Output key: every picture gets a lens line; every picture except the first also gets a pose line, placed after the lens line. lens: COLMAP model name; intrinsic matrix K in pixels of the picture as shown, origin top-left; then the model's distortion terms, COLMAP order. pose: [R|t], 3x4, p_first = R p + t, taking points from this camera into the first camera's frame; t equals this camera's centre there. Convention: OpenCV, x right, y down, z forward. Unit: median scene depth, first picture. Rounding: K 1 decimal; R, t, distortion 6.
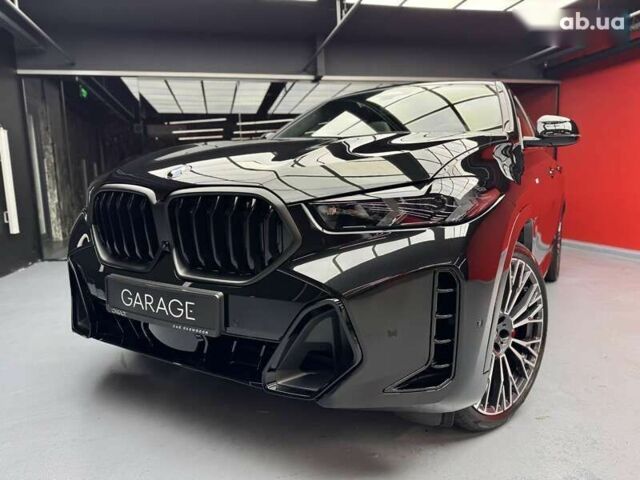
lens RADIAL K [[441.3, 0, 320.0], [0, 441.3, 240.0], [0, 0, 1]] dist [0.096008, -0.140486]
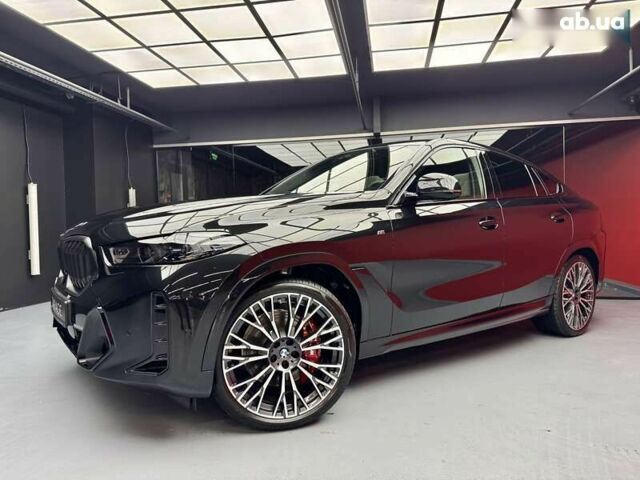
lens RADIAL K [[441.3, 0, 320.0], [0, 441.3, 240.0], [0, 0, 1]] dist [0.096008, -0.140486]
pose [[0.925819, 0.018533, -0.377512, 0.957763], [-0.053117, 0.995265, -0.081406, -0.012263], [0.374215, 0.095420, 0.922420, -0.151923]]
